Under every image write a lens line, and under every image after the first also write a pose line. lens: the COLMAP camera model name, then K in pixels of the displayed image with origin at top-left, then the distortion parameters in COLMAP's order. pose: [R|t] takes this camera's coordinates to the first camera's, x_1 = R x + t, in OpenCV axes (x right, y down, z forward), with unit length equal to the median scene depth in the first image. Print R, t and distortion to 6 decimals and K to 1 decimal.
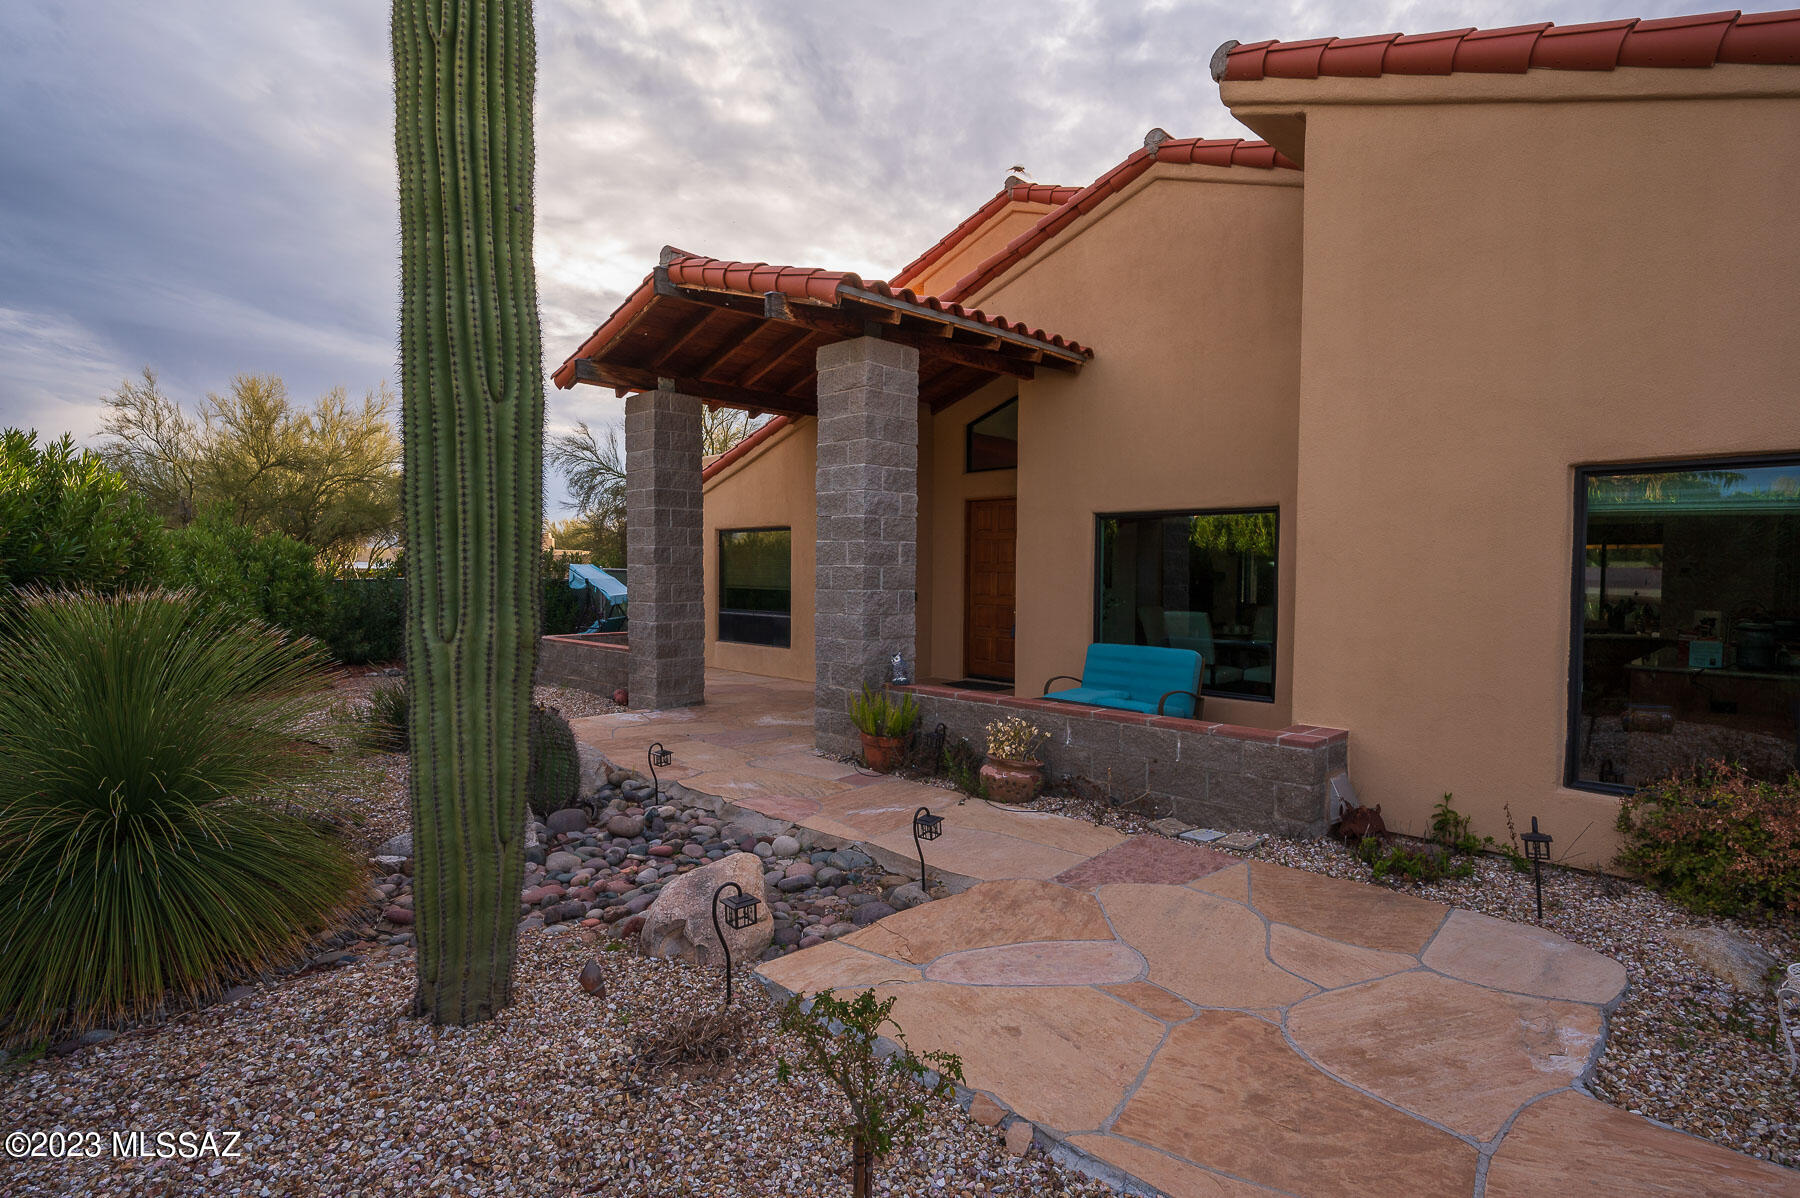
lens RADIAL K [[938.5, 0, 904.6], [0, 938.5, 593.5], [0, 0, 1]] dist [0.002617, -0.002015]
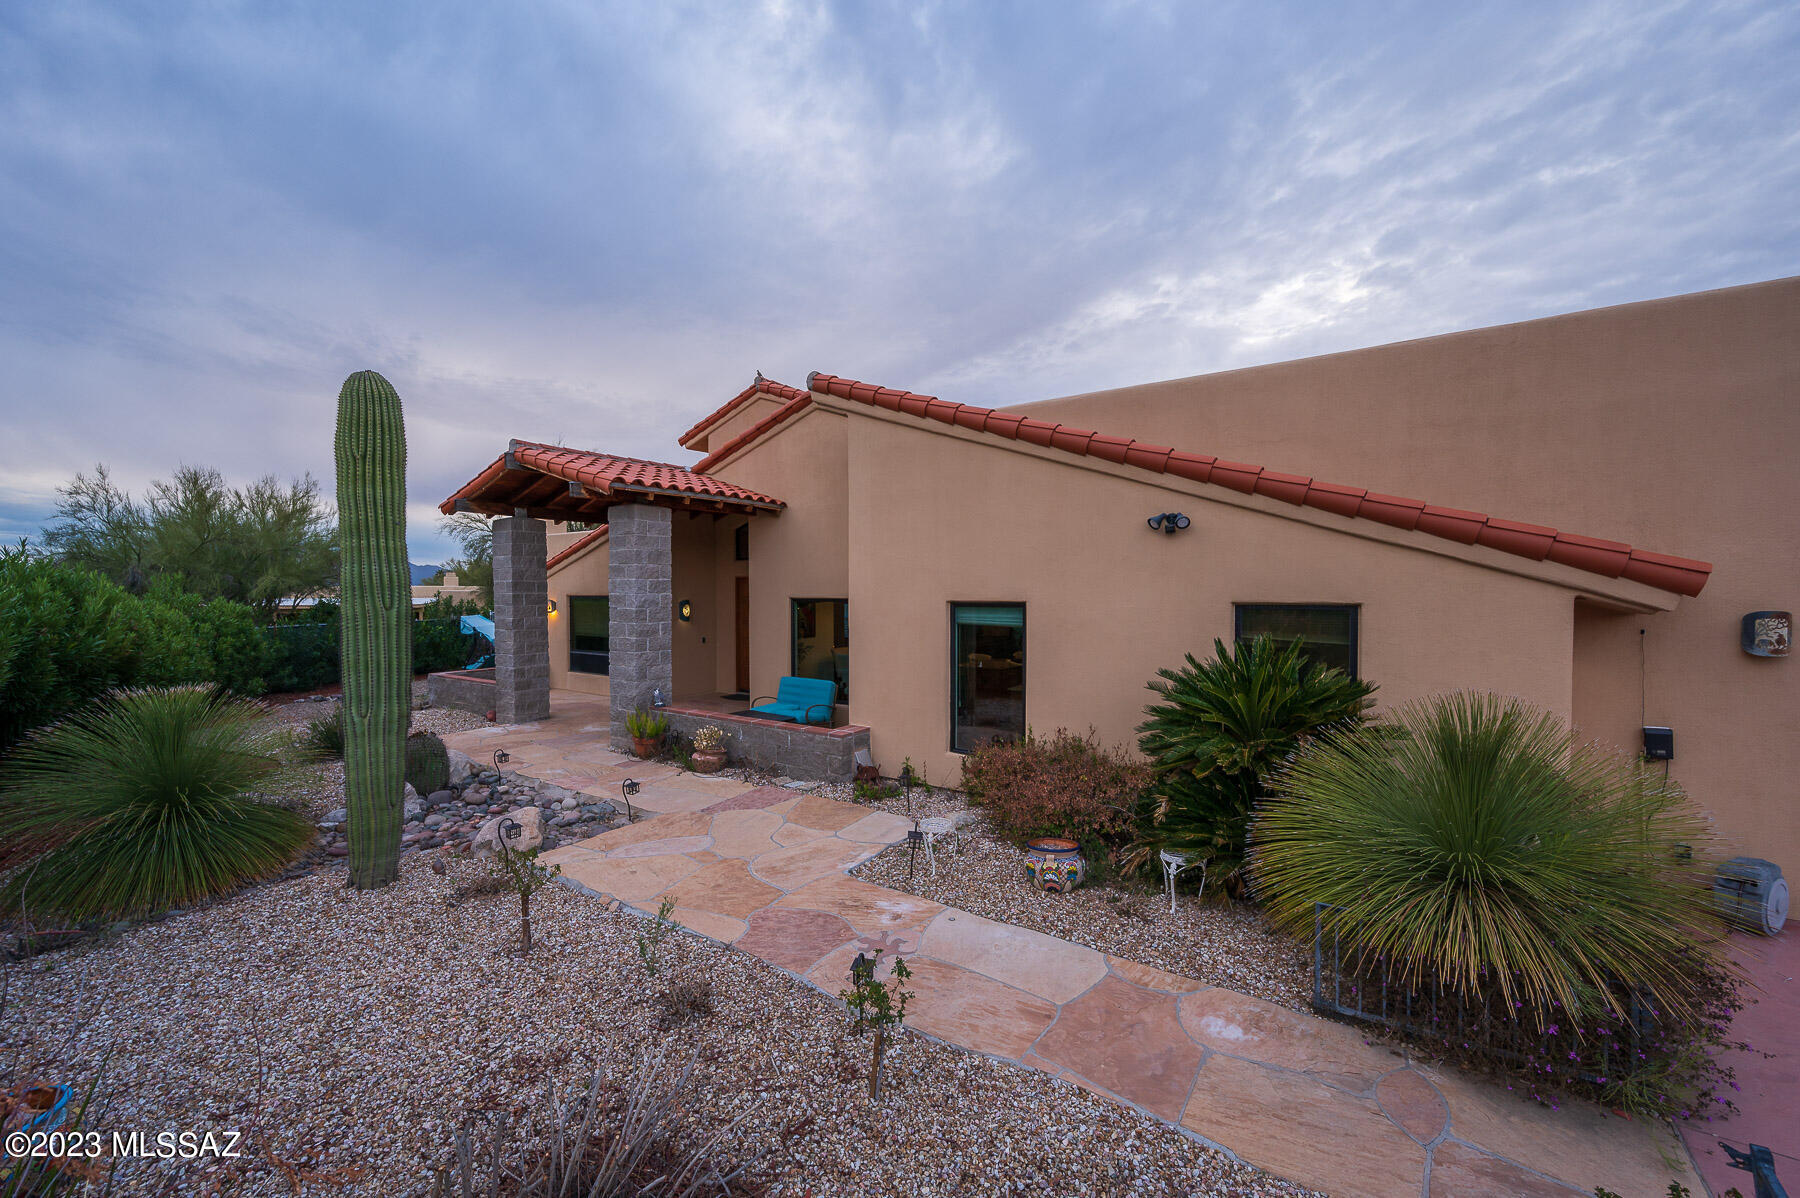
lens RADIAL K [[720.1, 0, 901.0], [0, 720.1, 598.5], [0, 0, 1]] dist [-0.005822, 0.000269]
pose [[0.981870, -0.011248, 0.189222, 0.232732], [0.013910, 0.999822, -0.012745, -0.099009], [-0.189045, 0.015146, 0.981852, -0.478155]]
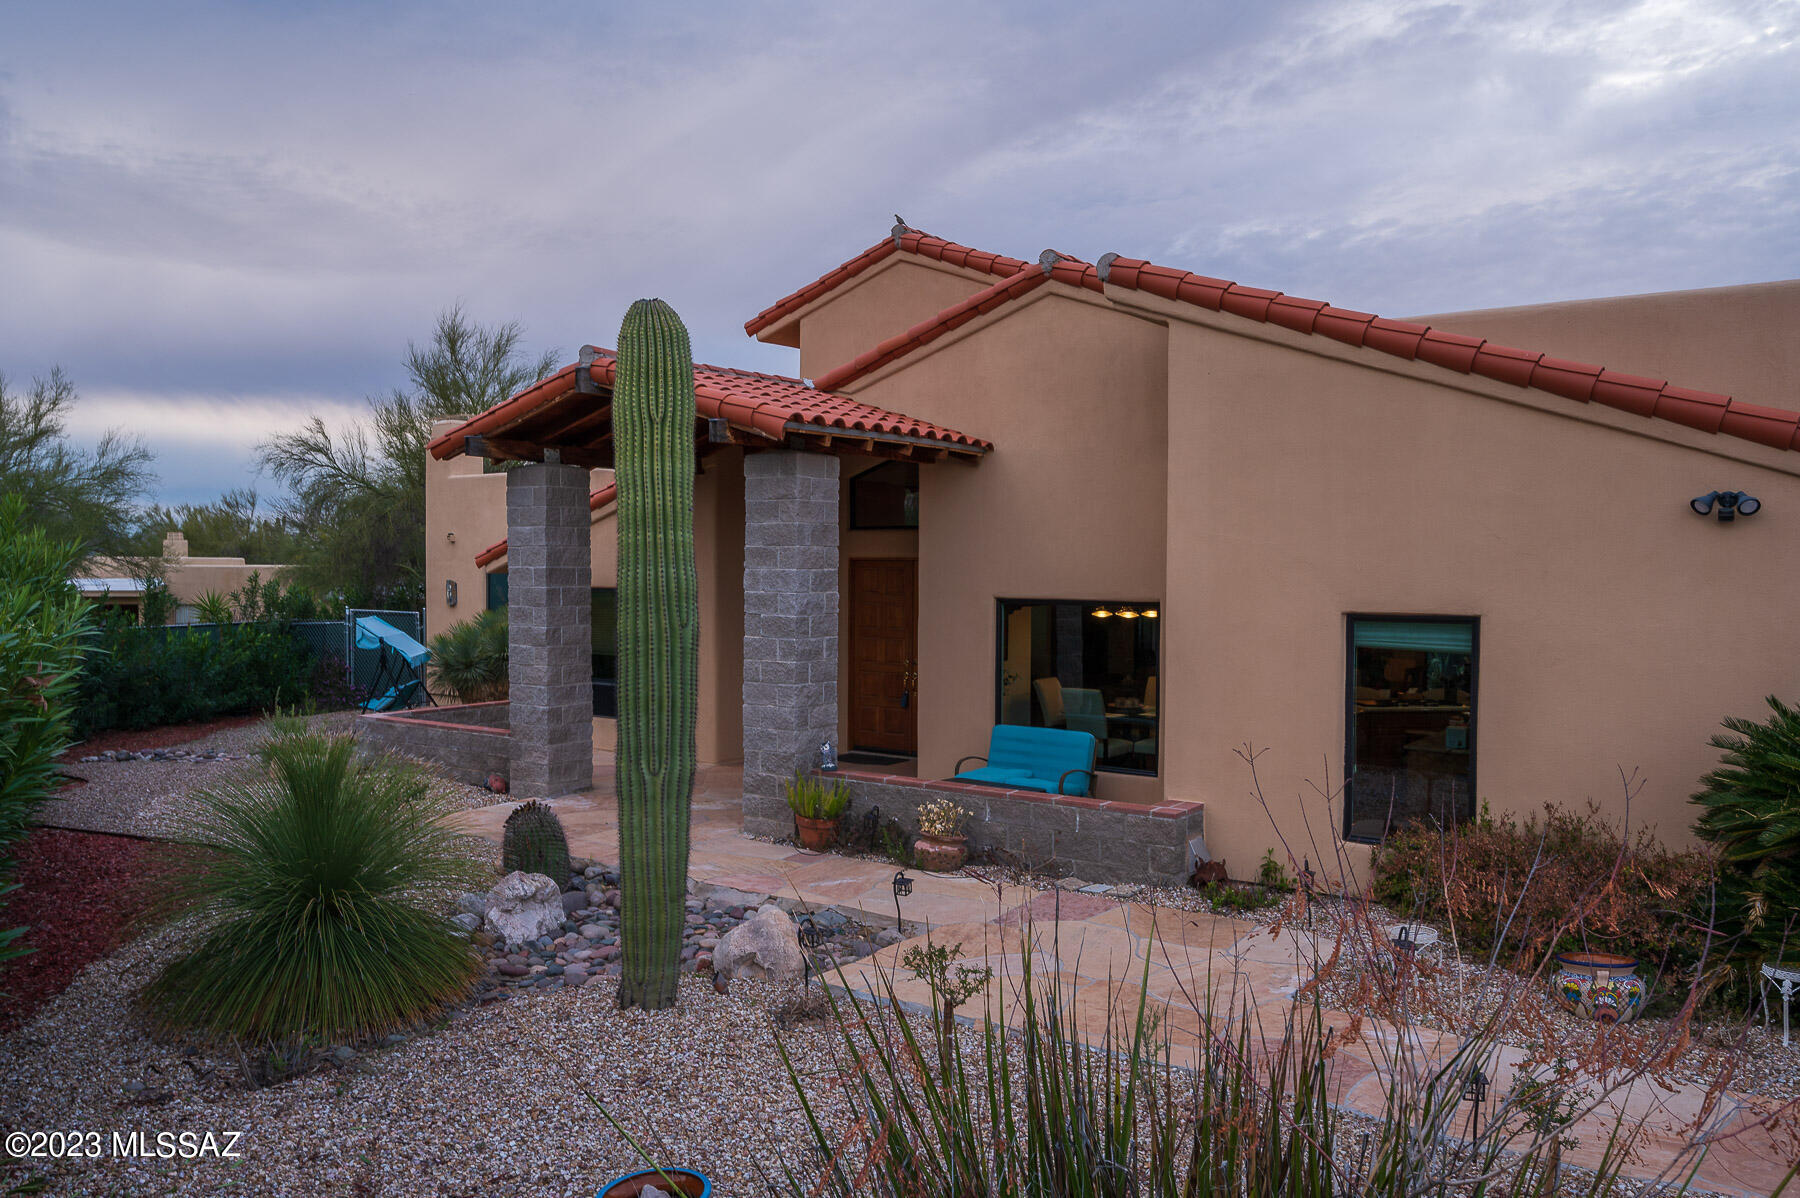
lens RADIAL K [[1376.9, 0, 896.0], [0, 1376.9, 586.7], [0, 0, 1]] dist [0.007001, -0.016124]
pose [[0.986861, -0.007040, 0.161420, -0.234938], [0.008130, 0.999948, -0.006088, -0.135180], [-0.161369, 0.007321, 0.986867, -0.755086]]
